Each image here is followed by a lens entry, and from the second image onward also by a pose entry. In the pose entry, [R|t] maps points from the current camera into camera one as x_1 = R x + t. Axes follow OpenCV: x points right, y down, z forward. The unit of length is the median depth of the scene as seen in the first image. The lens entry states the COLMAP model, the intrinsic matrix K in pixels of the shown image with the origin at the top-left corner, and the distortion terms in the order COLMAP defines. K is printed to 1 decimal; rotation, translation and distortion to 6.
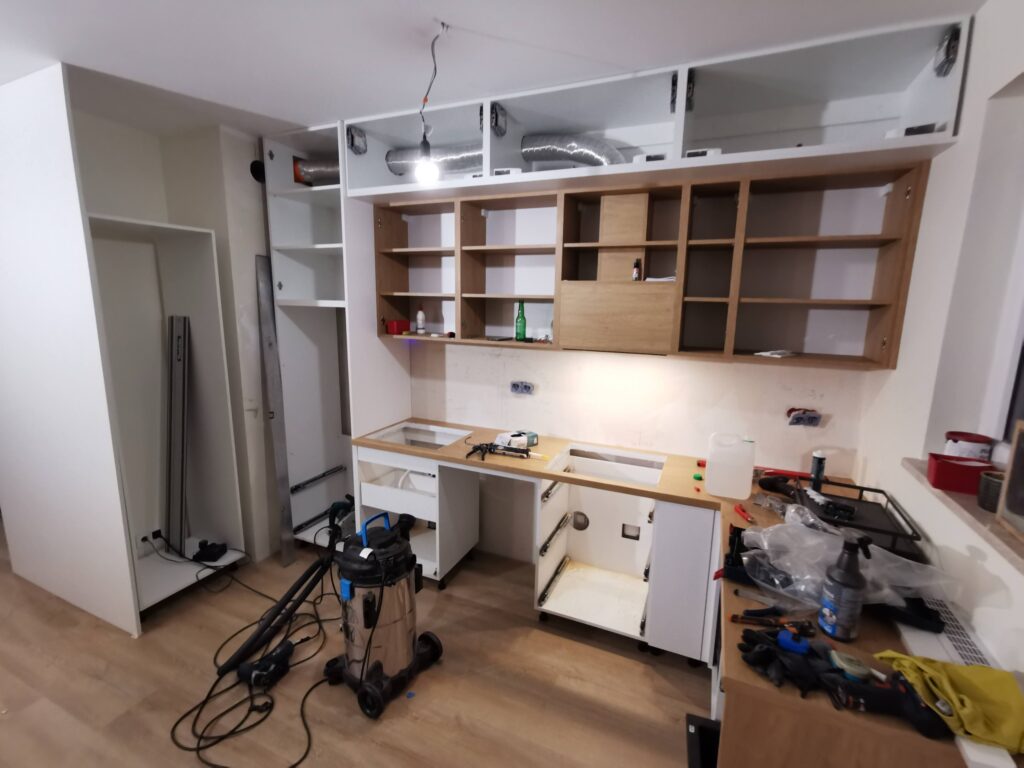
lens RADIAL K [[469.3, 0, 508.0], [0, 469.3, 380.8], [0, 0, 1]] dist [-0.002660, 0.007966]
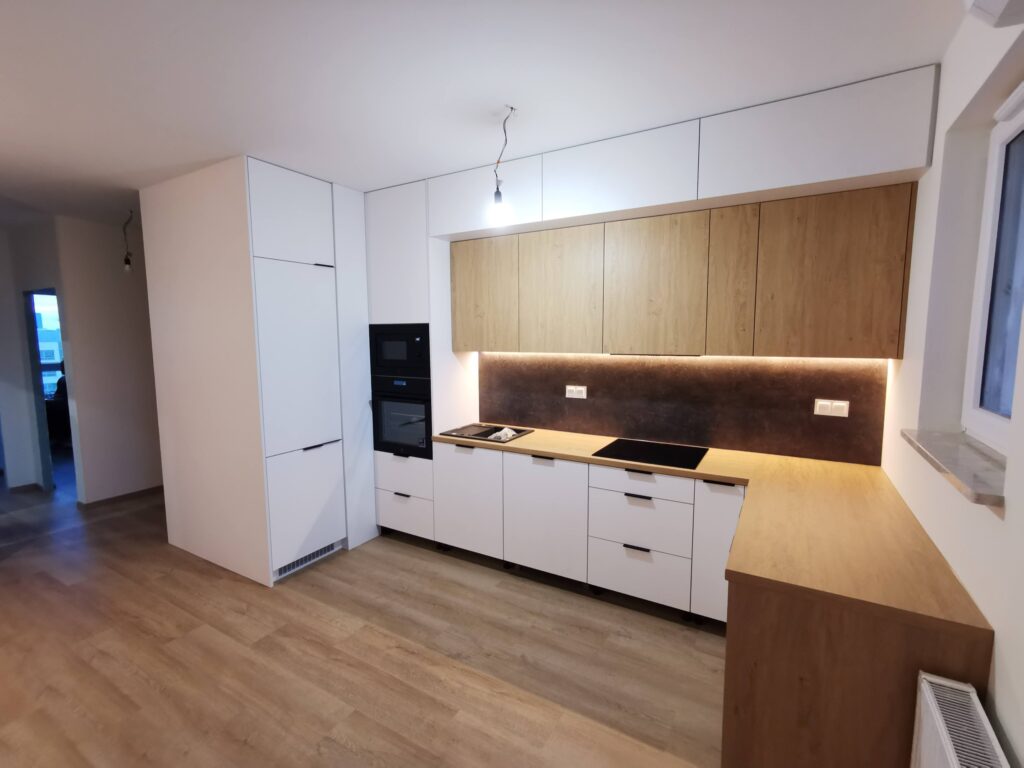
lens RADIAL K [[469.3, 0, 509.7], [0, 469.3, 381.5], [0, 0, 1]] dist [-0.002660, 0.007966]
pose [[0.993042, -0.010018, -0.117338, 0.005436], [0.001152, 0.997154, -0.075388, 0.098682], [0.117759, 0.074729, 0.990226, -0.214025]]
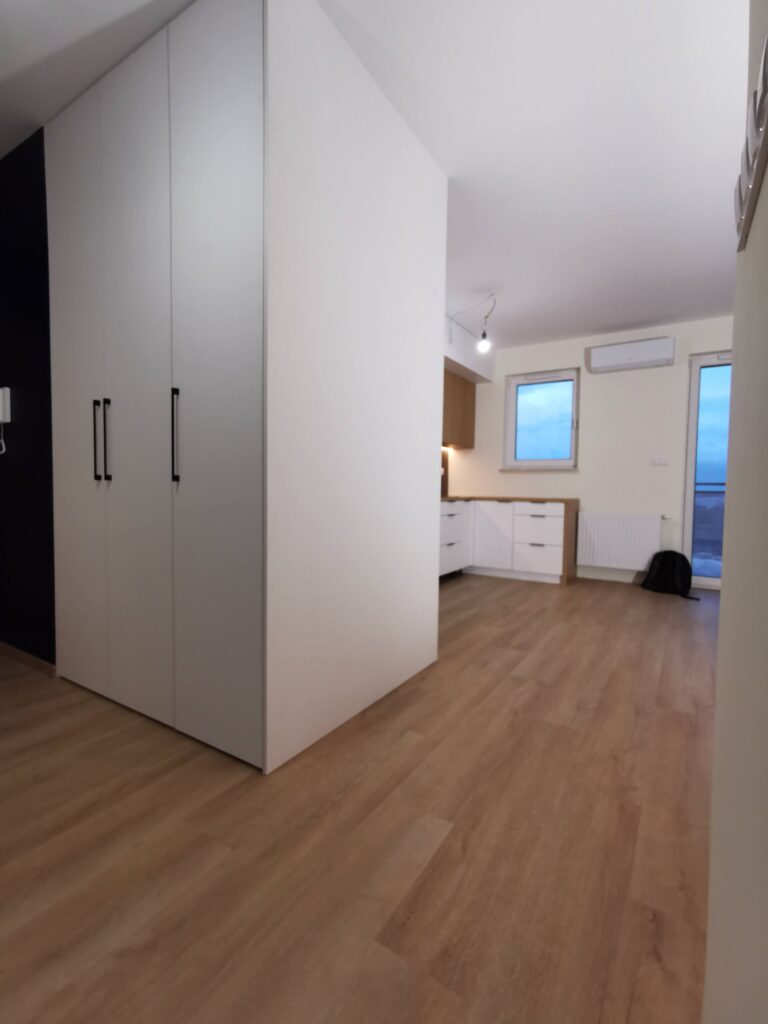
lens RADIAL K [[469.3, 0, 388.5], [0, 469.3, 513.1], [0, 0, 1]] dist [-0.002660, 0.007966]
pose [[0.146701, -0.064593, 0.987070, -2.061556], [0.164067, 0.985633, 0.040115, 0.147308], [-0.975480, 0.156061, 0.155191, 0.984087]]
